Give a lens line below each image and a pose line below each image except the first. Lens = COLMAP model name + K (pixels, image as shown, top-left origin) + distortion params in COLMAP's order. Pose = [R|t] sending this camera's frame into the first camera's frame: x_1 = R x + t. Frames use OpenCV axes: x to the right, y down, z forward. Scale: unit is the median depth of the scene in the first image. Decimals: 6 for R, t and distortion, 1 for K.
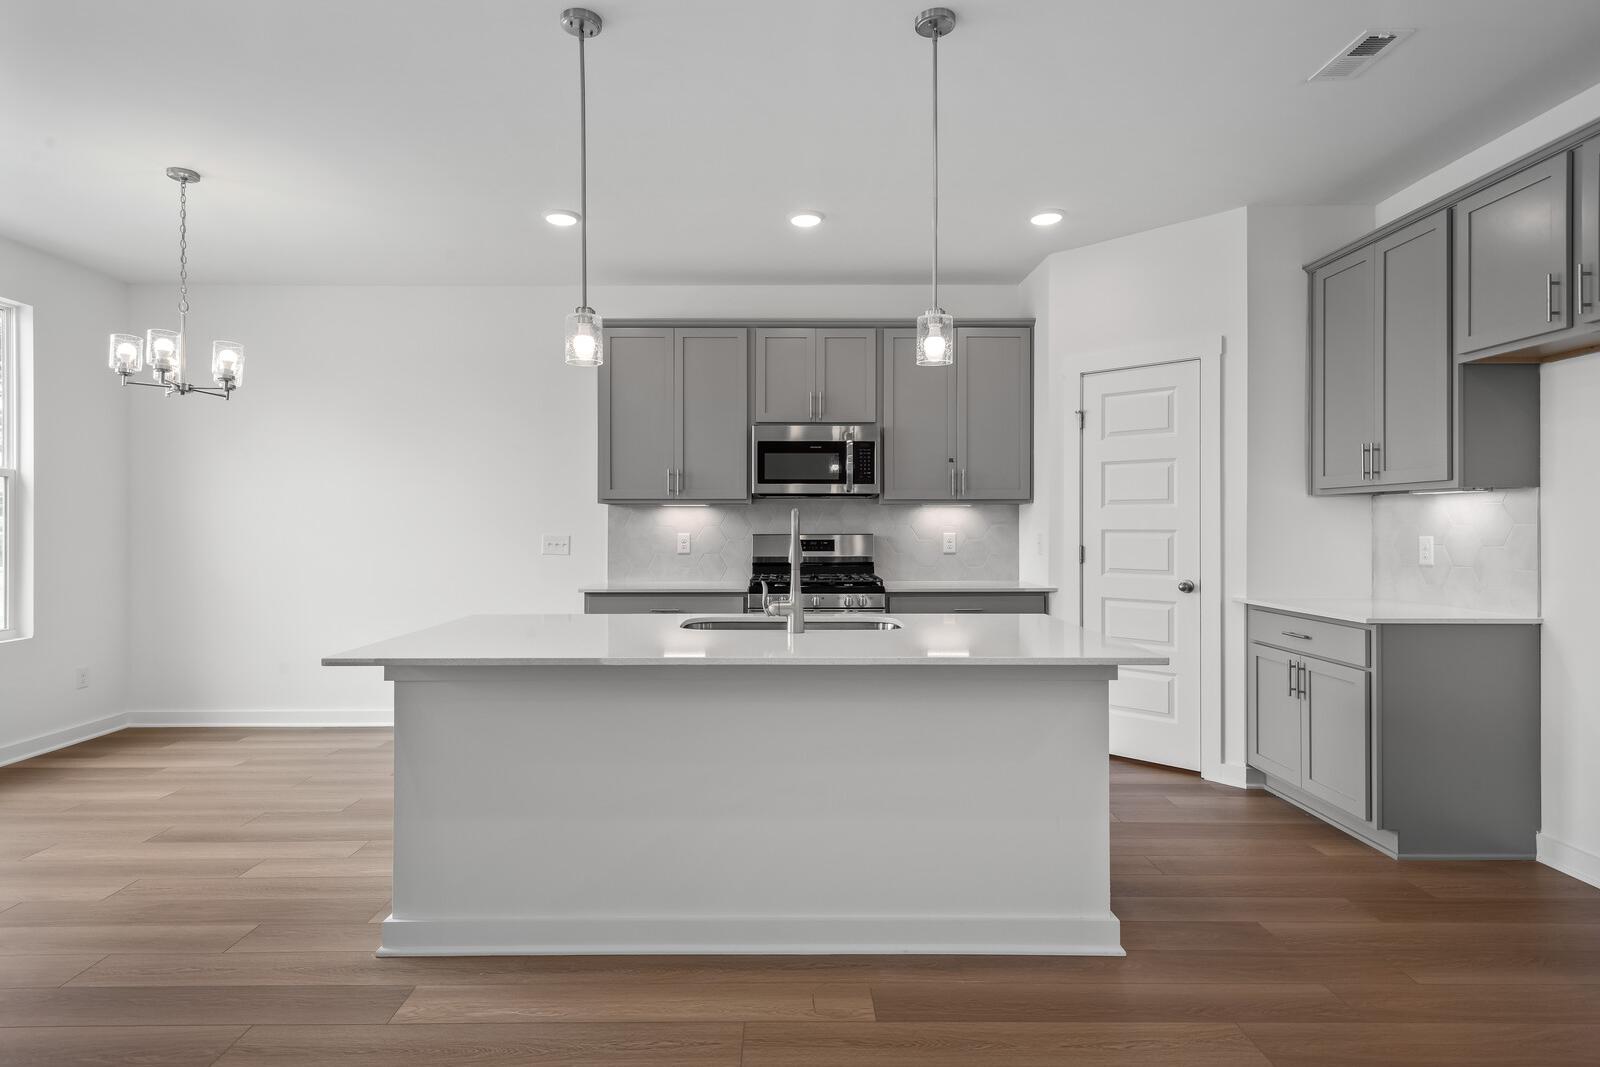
lens RADIAL K [[850.8, 0, 794.6], [0, 850.8, 523.8], [0, 0, 1]] dist [0.006454, 0.000230]
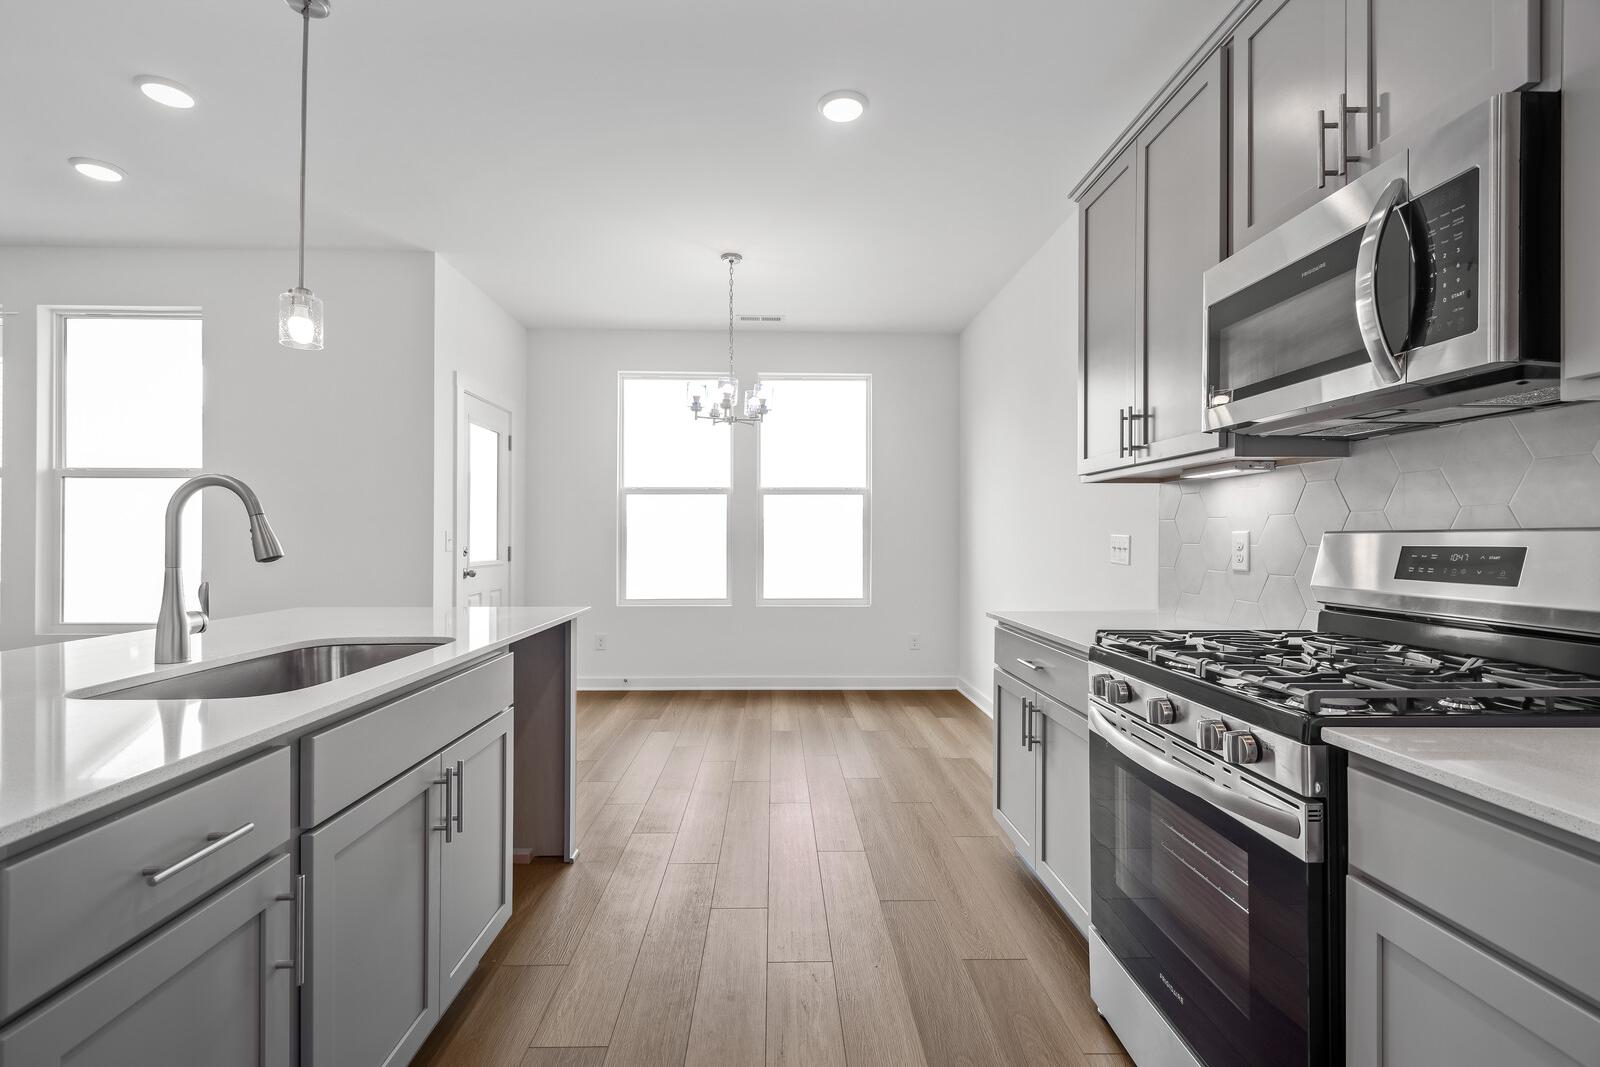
lens RADIAL K [[740.6, 0, 797.8], [0, 740.6, 536.2], [0, 0, 1]] dist [0.002932, 0.000161]
pose [[0.024429, -0.001339, -0.999701, 0.337958], [-0.001248, 0.999998, -0.001370, 0.017595], [0.999701, 0.001282, 0.024427, 0.847053]]
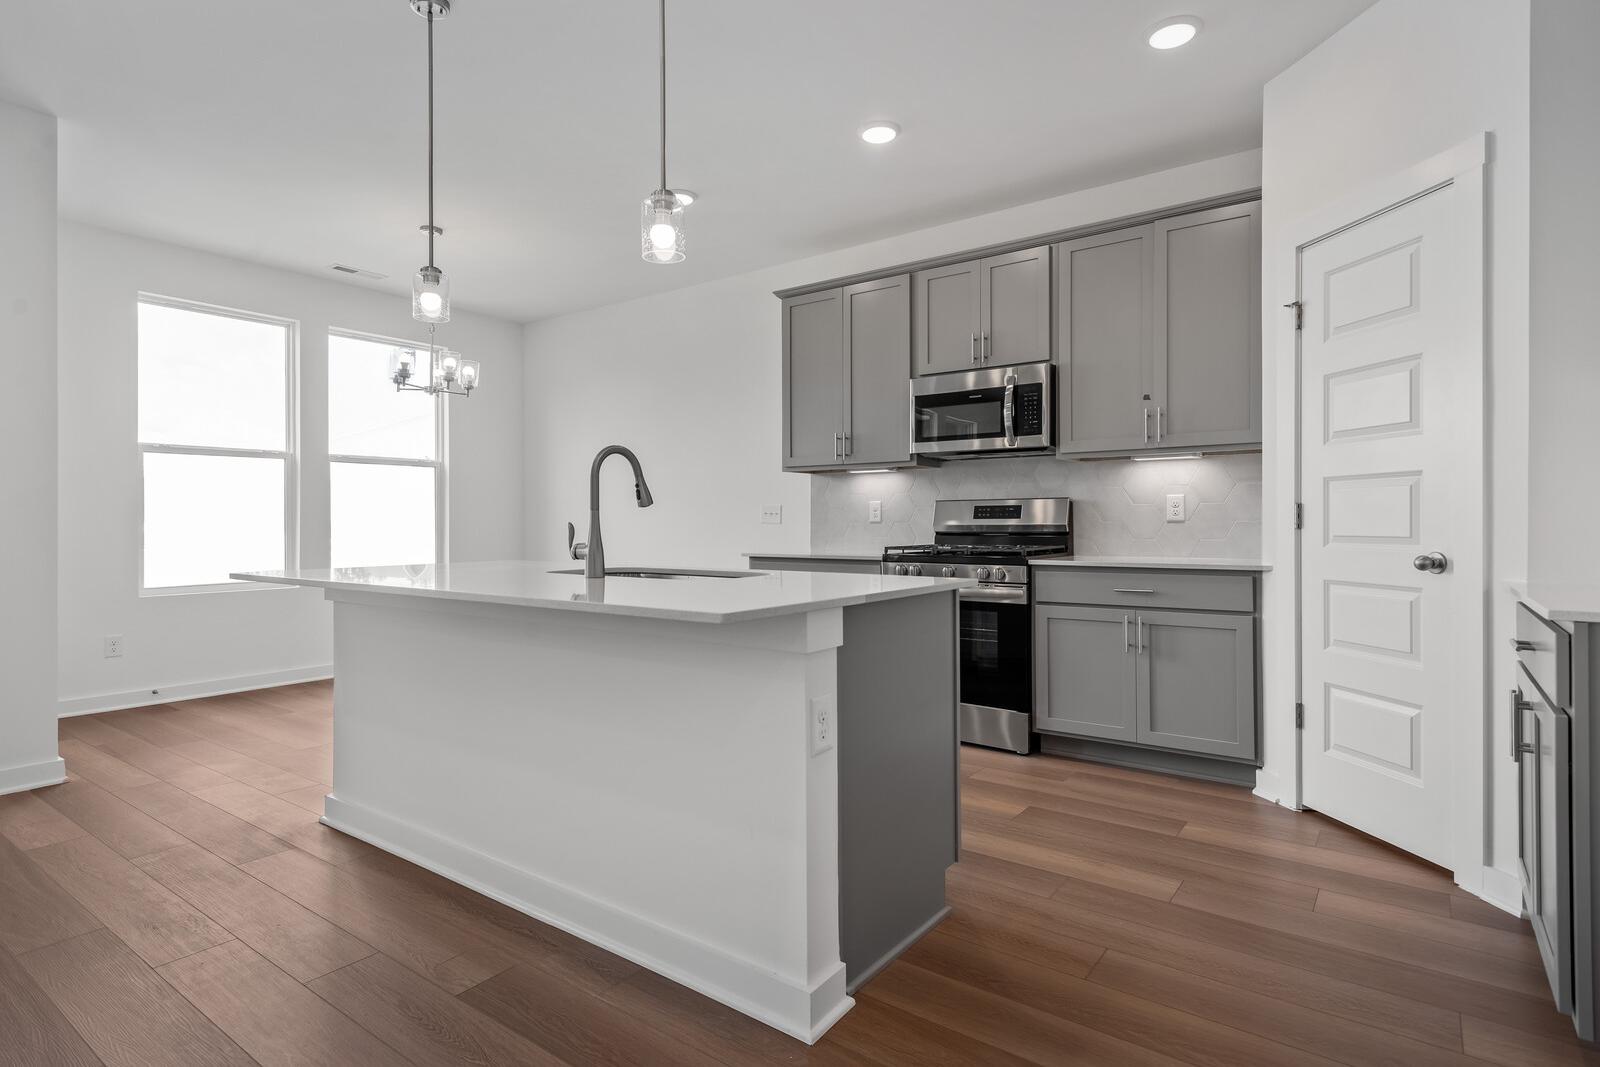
lens RADIAL K [[828.9, 0, 800.4], [0, 828.9, 523.0], [0, 0, 1]] dist [0.003921, -0.000324]
pose [[0.801988, -0.001380, -0.597339, 0.413736], [0.003115, 0.999993, 0.001873, 0.038951], [0.597333, -0.003363, 0.801987, 0.235020]]
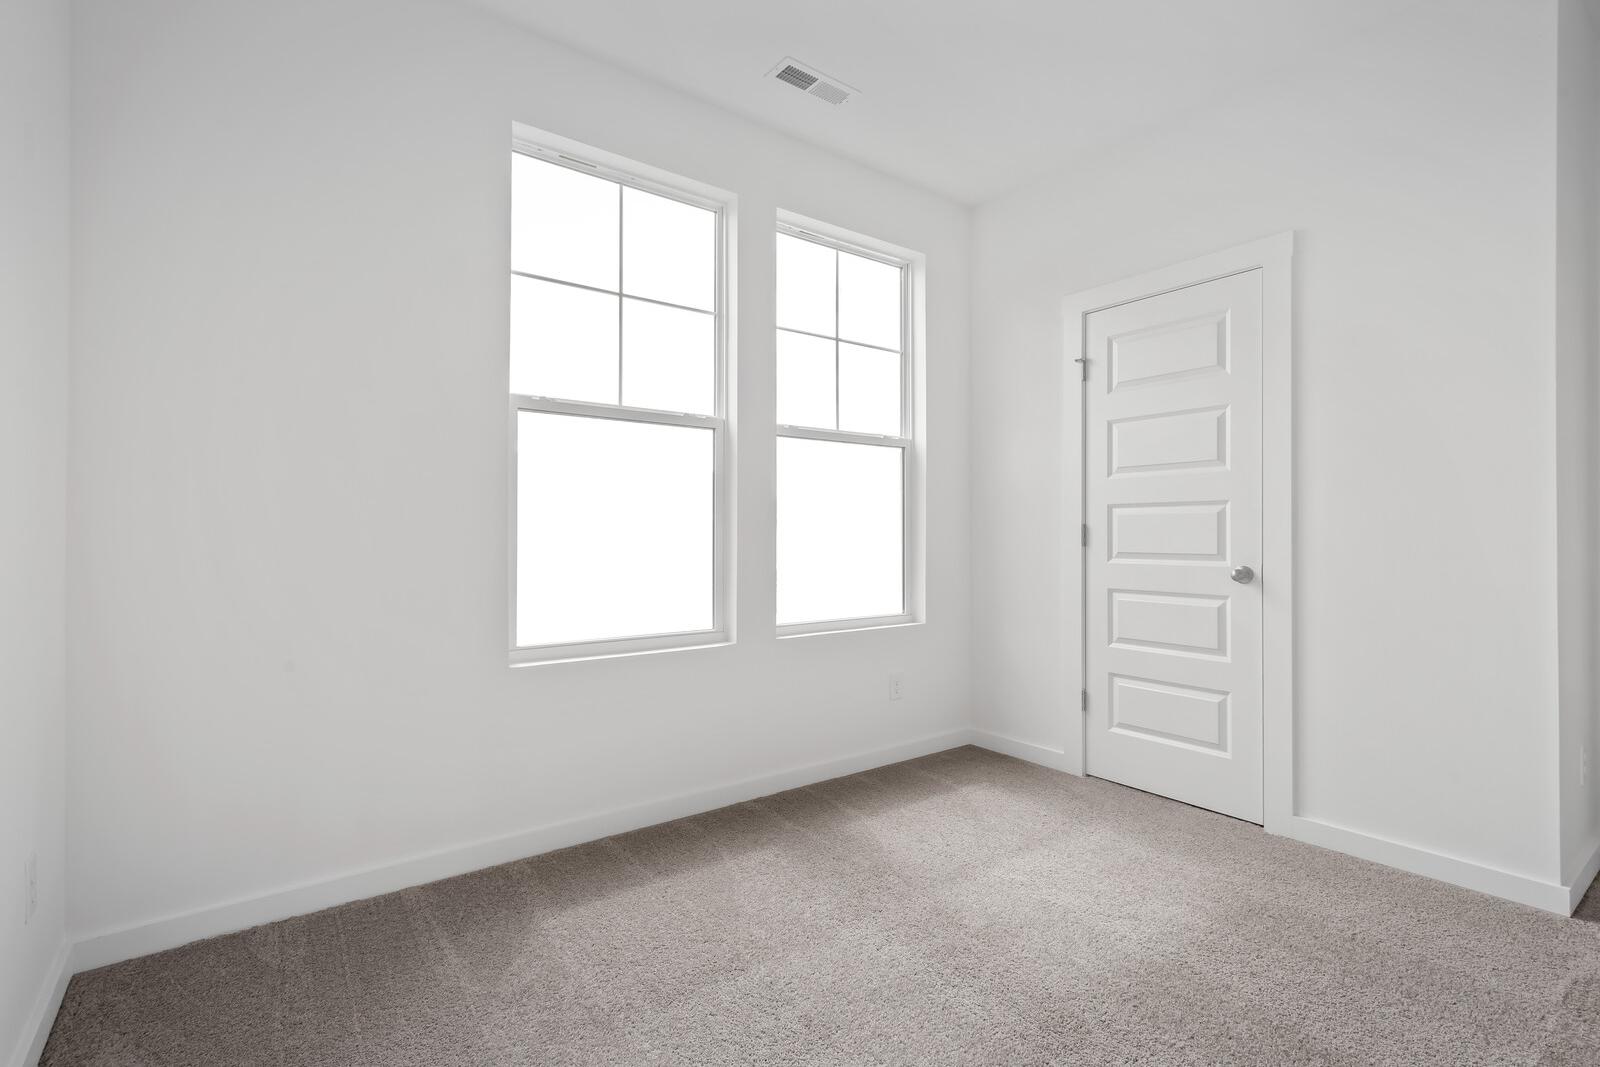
lens RADIAL K [[745.6, 0, 792.0], [0, 745.6, 534.0], [0, 0, 1]] dist [0.001549, -0.000598]
pose [[0.585893, -0.000810, -0.810388, -0.340975], [-0.003117, 0.999990, -0.003253, 0.039063], [0.810382, 0.004432, 0.585885, 0.429893]]
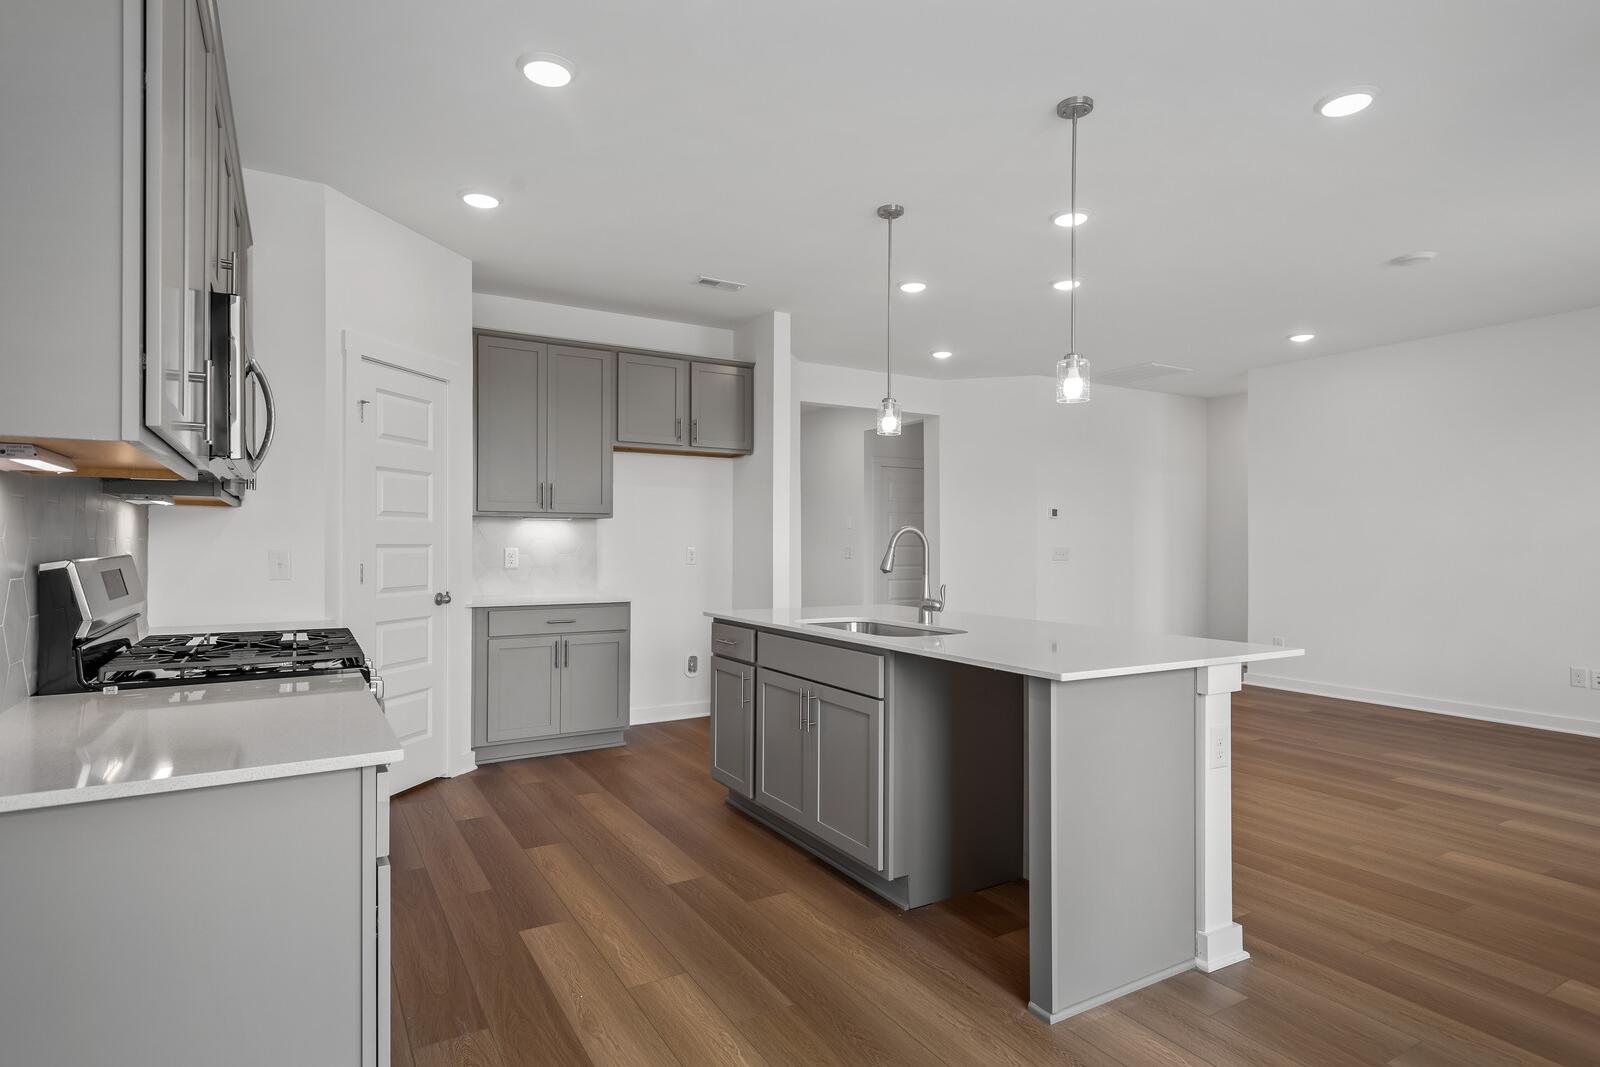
lens RADIAL K [[842.2, 0, 790.3], [0, 842.2, 537.8], [0, 0, 1]] dist [0.014395, -0.000169]
pose [[-0.493697, 0.005319, 0.869618, -0.583520], [-0.002435, 0.999969, -0.007499, 0.005814], [-0.869631, -0.005820, -0.493668, 1.040738]]
